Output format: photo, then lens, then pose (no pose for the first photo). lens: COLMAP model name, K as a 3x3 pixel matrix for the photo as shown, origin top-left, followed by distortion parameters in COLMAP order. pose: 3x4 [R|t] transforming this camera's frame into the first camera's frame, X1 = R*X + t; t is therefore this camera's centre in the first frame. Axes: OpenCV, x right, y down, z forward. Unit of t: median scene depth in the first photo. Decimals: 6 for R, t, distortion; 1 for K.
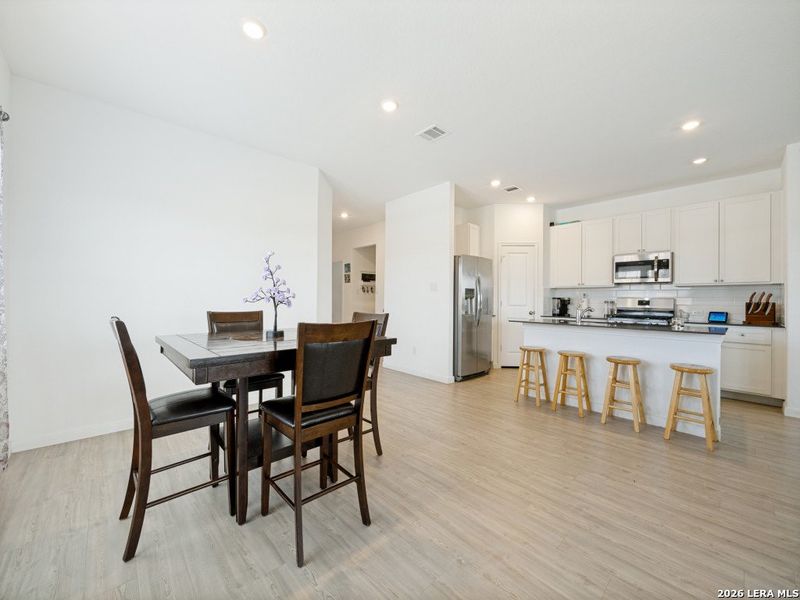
lens RADIAL K [[317.4, 0, 399.0], [0, 317.4, 297.2], [0, 0, 1]] dist [0.001486, 0.000784]
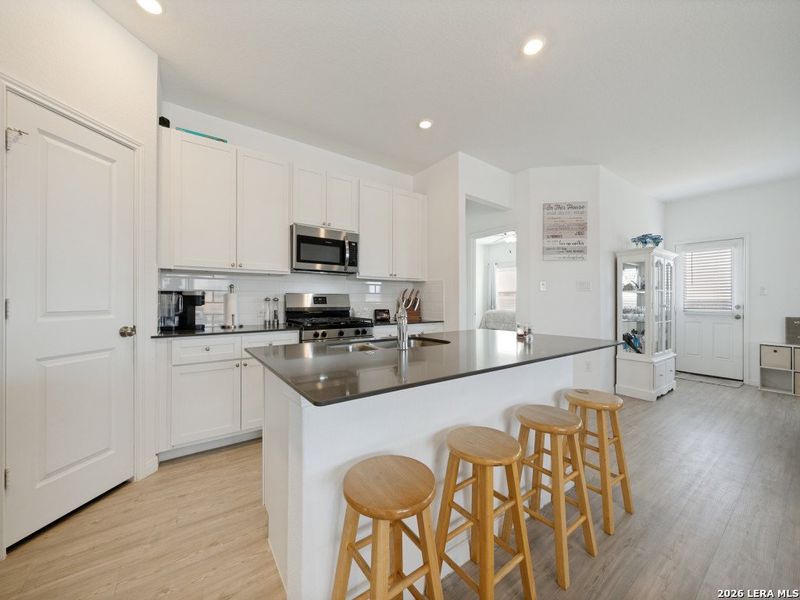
lens RADIAL K [[300.5, 0, 392.4], [0, 300.5, 297.9], [0, 0, 1]] dist [-0.001775, 0.000130]
pose [[0.132873, -0.002928, 0.991129, 0.140104], [-0.010229, 0.999938, 0.004325, 0.008297], [-0.991080, -0.010713, 0.132835, 0.786014]]
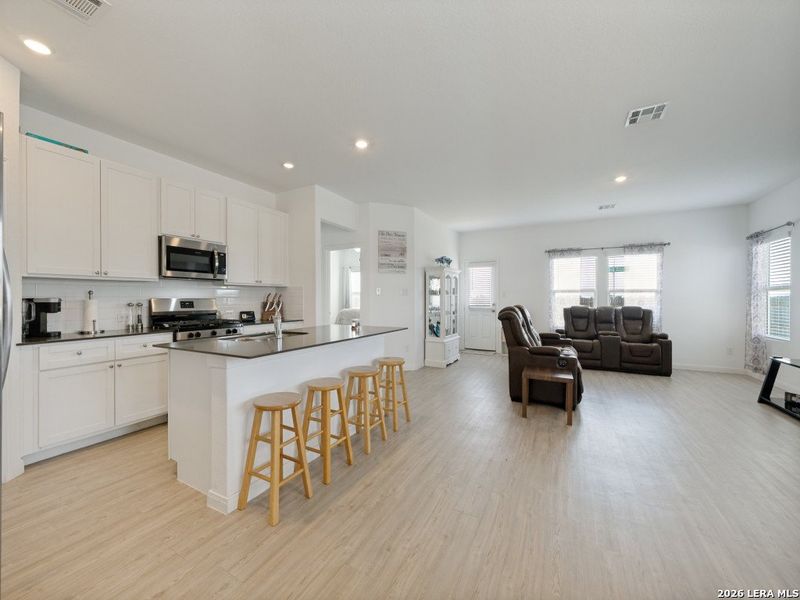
lens RADIAL K [[312.5, 0, 391.7], [0, 312.5, 297.0], [0, 0, 1]] dist [-0.007806, -0.001495]
pose [[-0.311732, -0.007370, 0.950141, -0.096482], [-0.010773, 0.999933, 0.004222, -0.009208], [-0.950109, -0.008920, -0.311791, 0.799332]]
